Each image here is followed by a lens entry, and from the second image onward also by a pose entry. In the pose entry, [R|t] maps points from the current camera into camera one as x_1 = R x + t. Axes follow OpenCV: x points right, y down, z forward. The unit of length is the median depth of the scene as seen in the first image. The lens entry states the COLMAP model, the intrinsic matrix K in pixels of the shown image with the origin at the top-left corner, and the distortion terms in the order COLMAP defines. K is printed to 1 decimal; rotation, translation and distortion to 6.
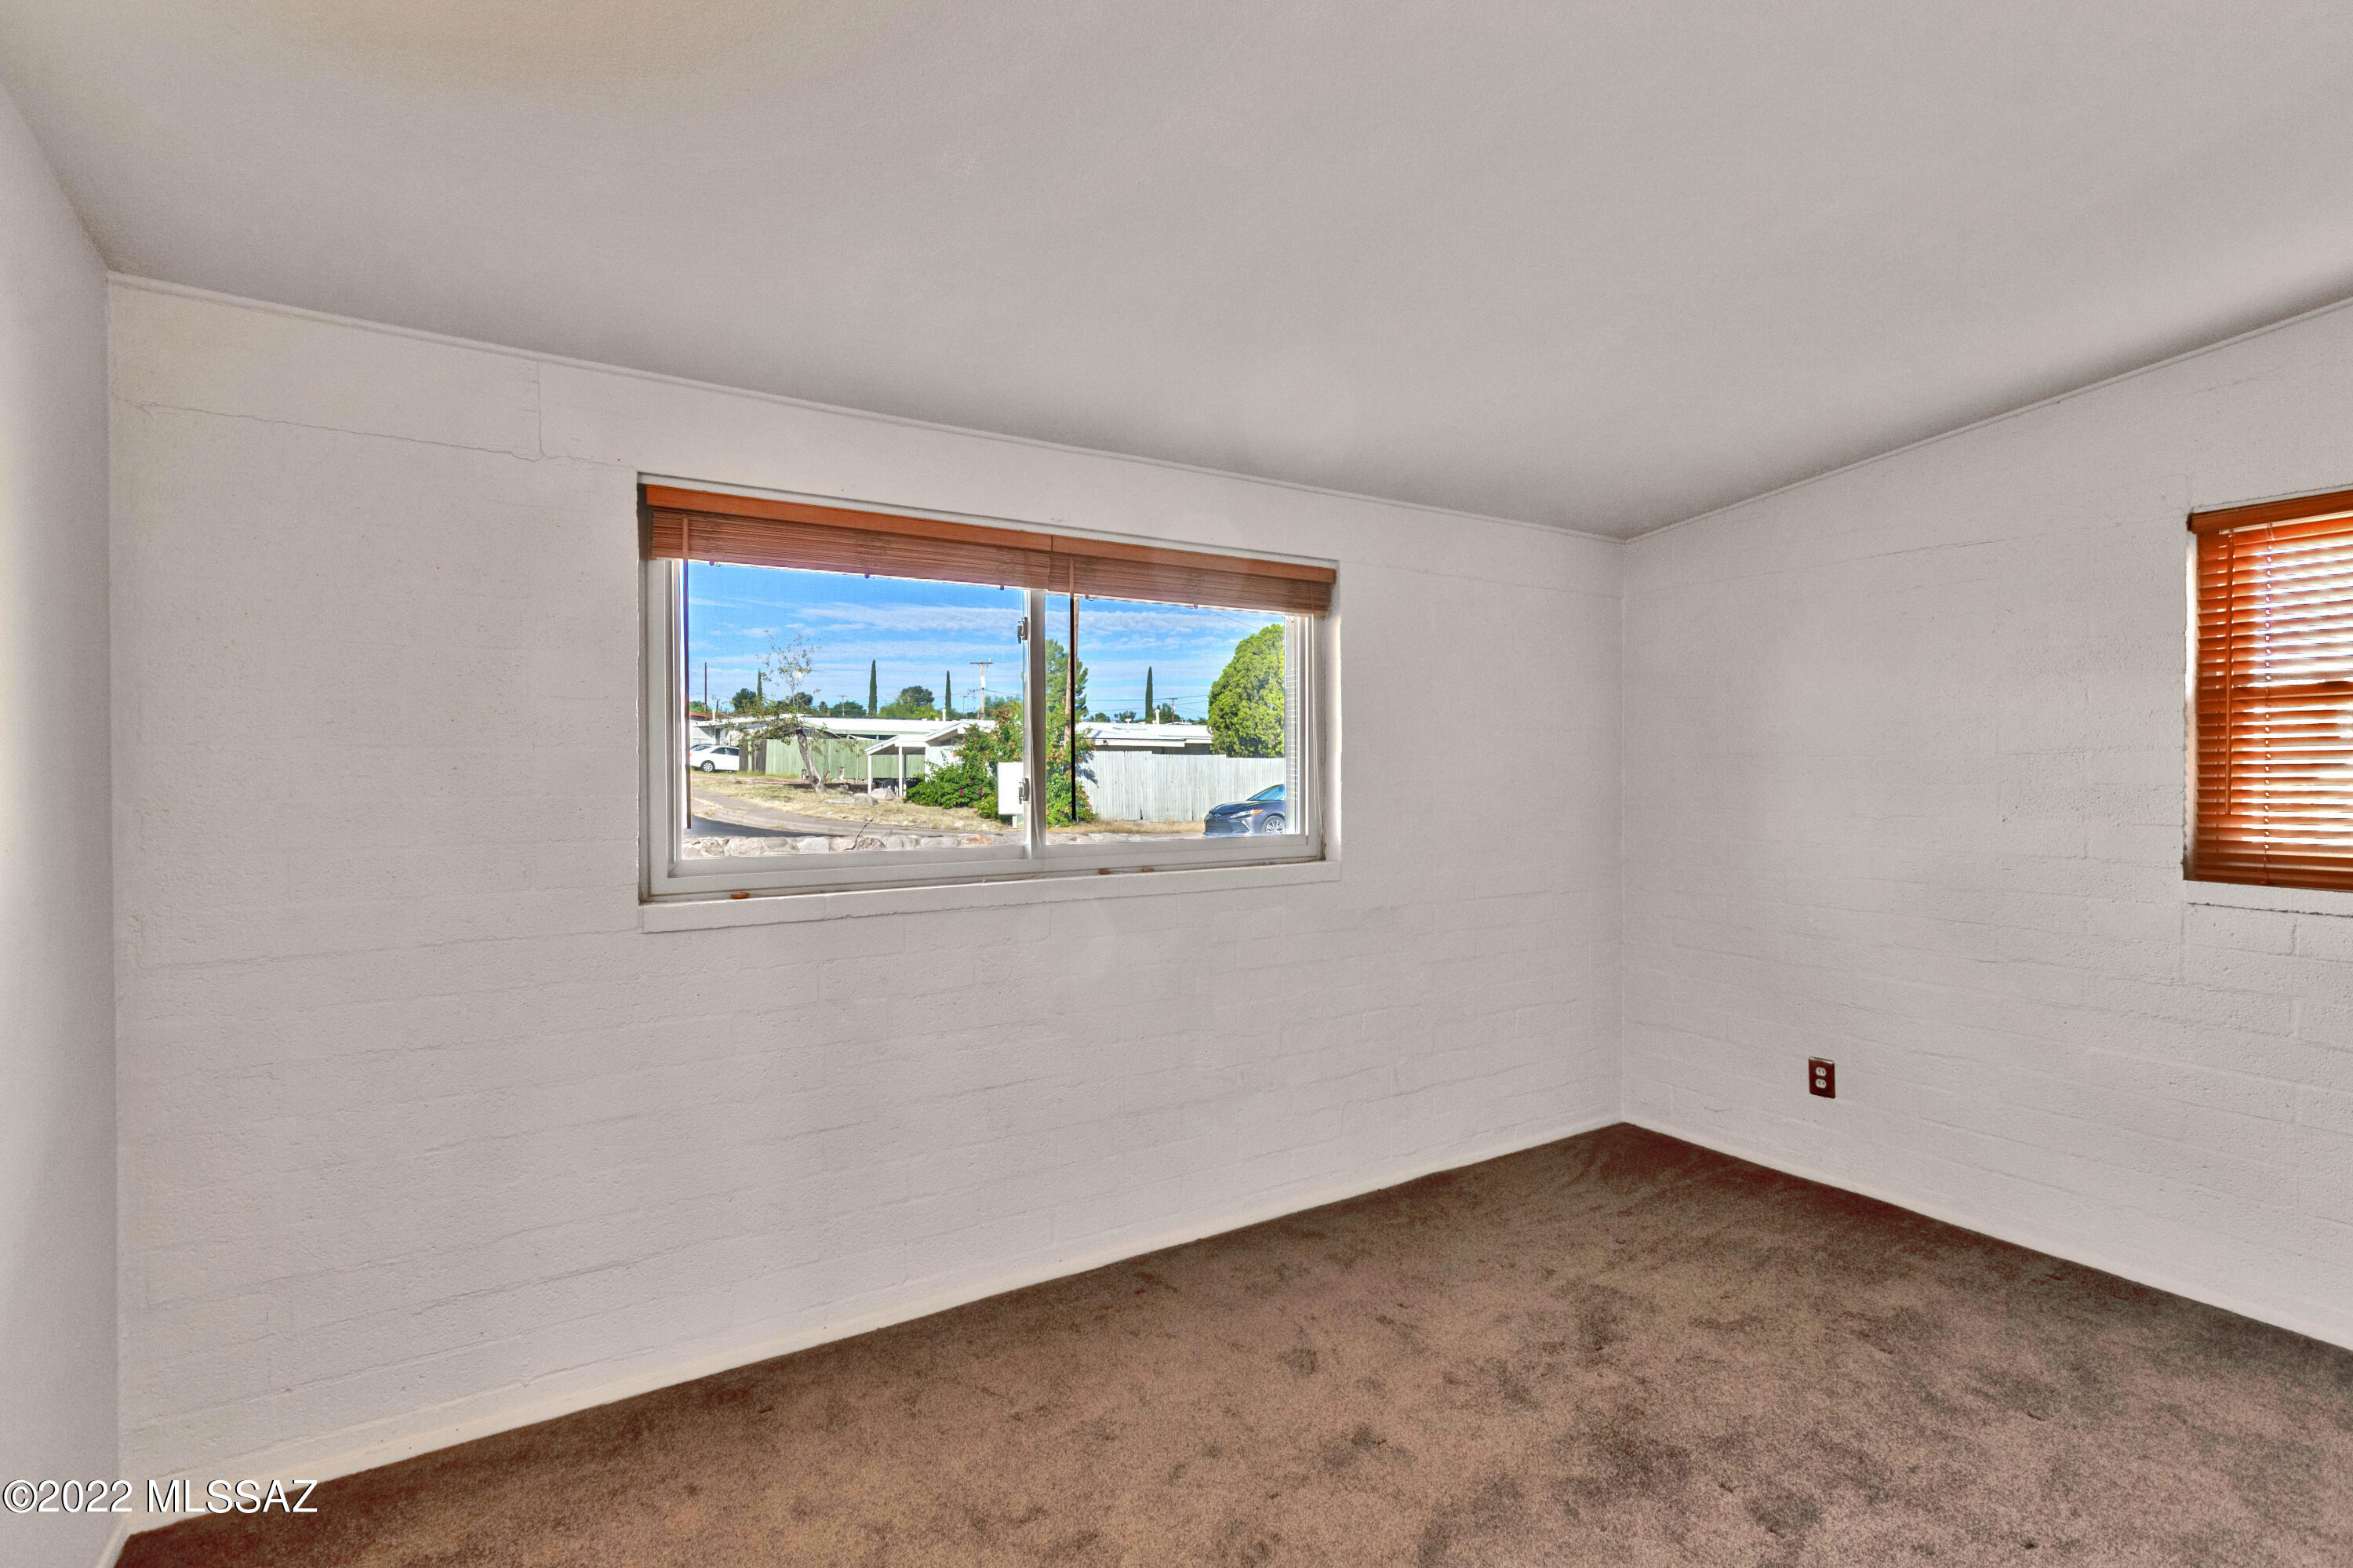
lens RADIAL K [[1107.8, 0, 1186.6], [0, 1107.8, 786.9], [0, 0, 1]] dist [-0.019420, -0.000512]
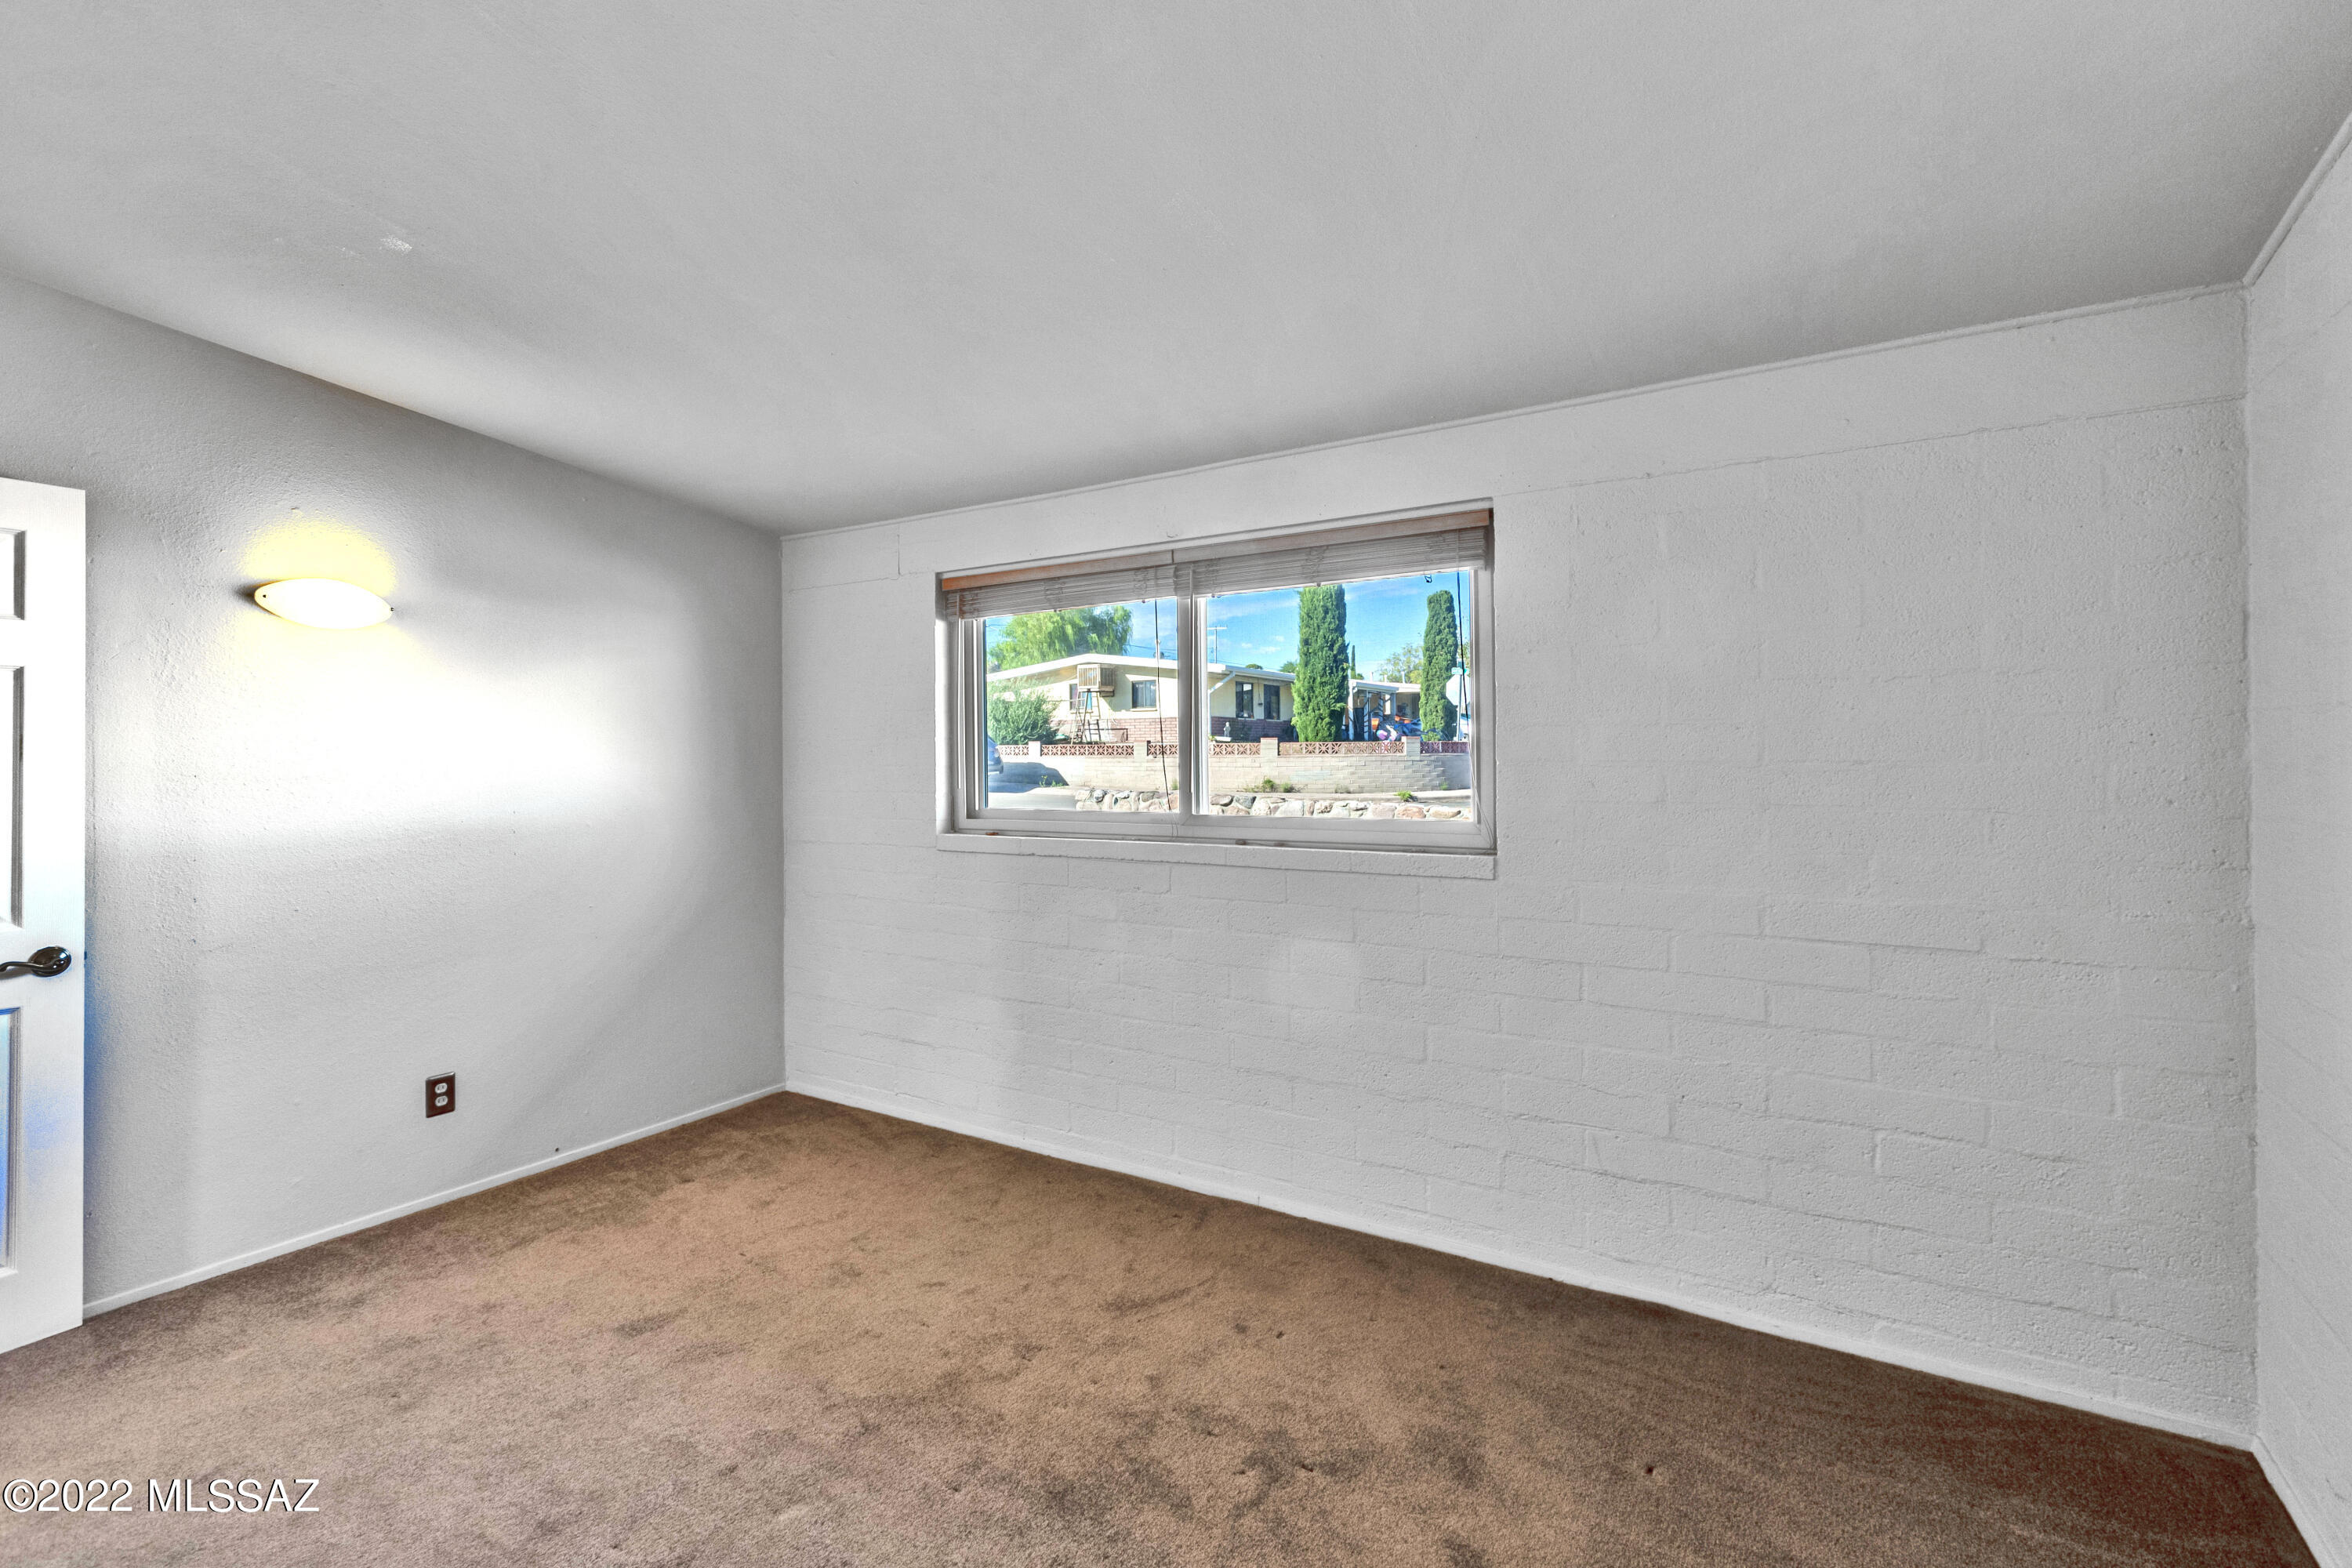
lens RADIAL K [[1107.3, 0, 1187.2], [0, 1107.3, 769.3], [0, 0, 1]] dist [-0.019420, -0.000512]
pose [[0.408433, 0.005291, -0.912773, 0.930148], [-0.012654, 0.999920, 0.000133, 0.005537], [0.912700, 0.011496, 0.408467, 0.521826]]
